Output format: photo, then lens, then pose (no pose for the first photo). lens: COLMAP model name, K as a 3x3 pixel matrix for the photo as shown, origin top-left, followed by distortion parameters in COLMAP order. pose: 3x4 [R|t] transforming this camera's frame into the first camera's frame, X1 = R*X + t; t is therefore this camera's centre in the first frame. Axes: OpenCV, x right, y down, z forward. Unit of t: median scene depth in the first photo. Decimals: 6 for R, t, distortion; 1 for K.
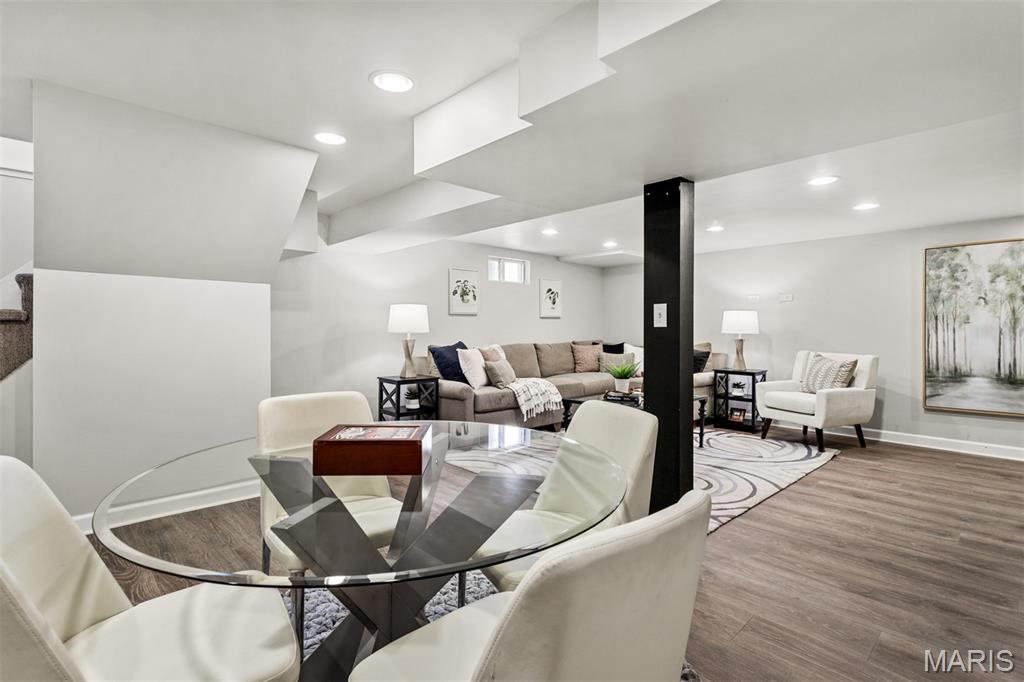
lens RADIAL K [[493.5, 0, 478.5], [0, 493.5, 330.2], [0, 0, 1]] dist [0.004208, 0.003606]
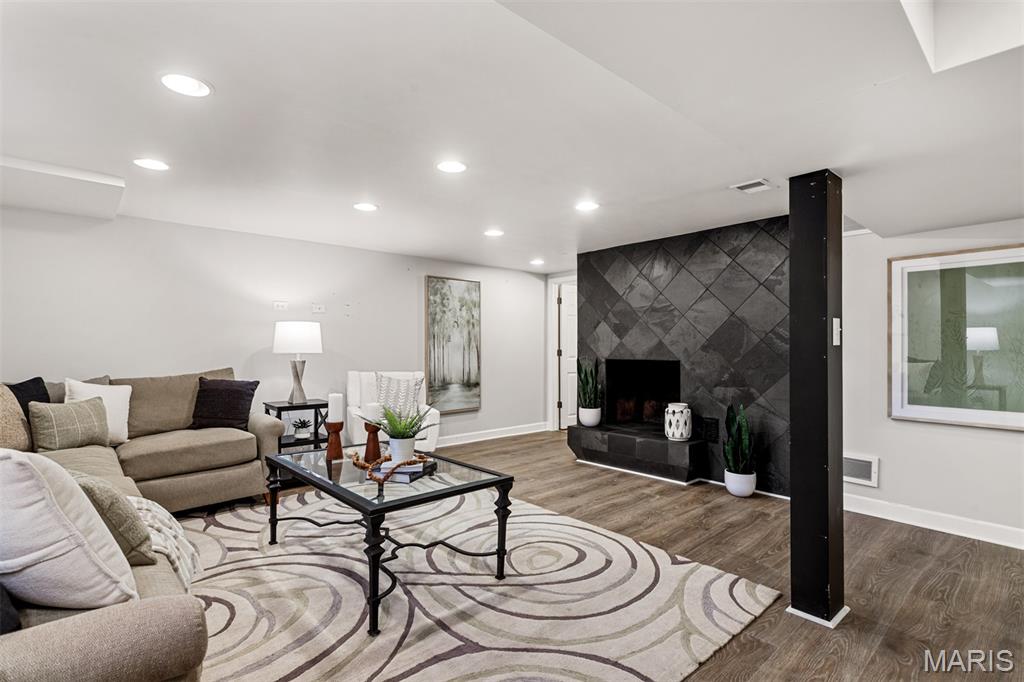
lens RADIAL K [[493.5, 0, 510.8], [0, 493.5, 345.2], [0, 0, 1]] dist [0.004208, 0.003606]
pose [[-0.019608, -0.002342, 0.999805, -0.252670], [0.005378, 0.999983, 0.002448, -0.006711], [-0.999793, 0.005425, -0.019595, 0.844690]]
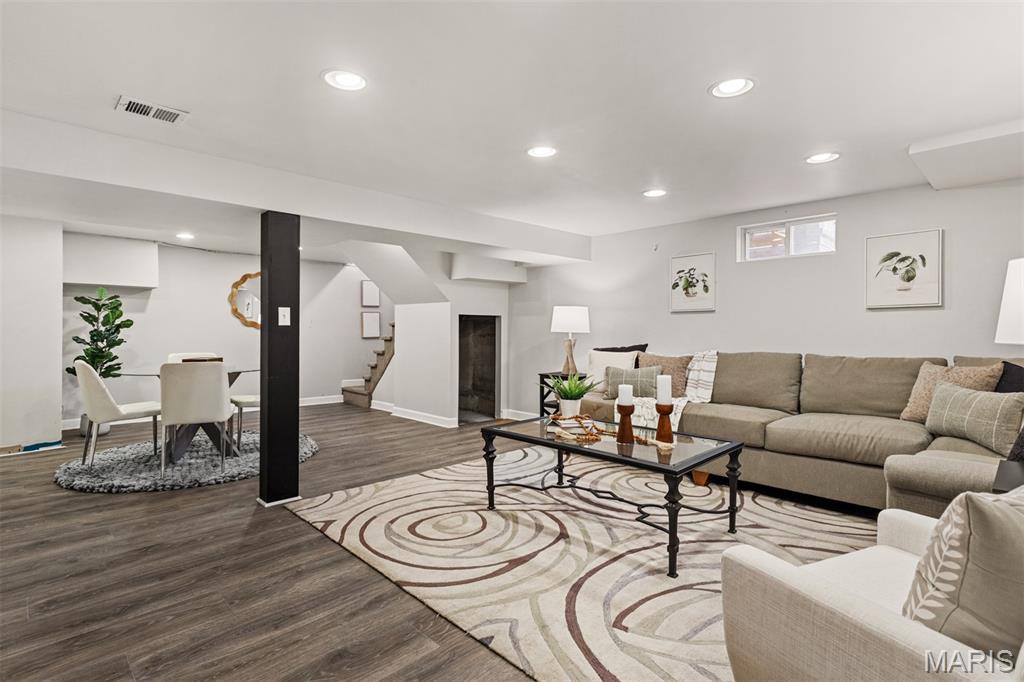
lens RADIAL K [[493.5, 0, 508.0], [0, 493.5, 333.6], [0, 0, 1]] dist [0.004208, 0.003606]
pose [[0.054955, 0.000833, -0.998488, 0.930198], [-0.010054, 0.999949, 0.000281, 0.007081], [0.998438, 0.010023, 0.054961, 0.830538]]
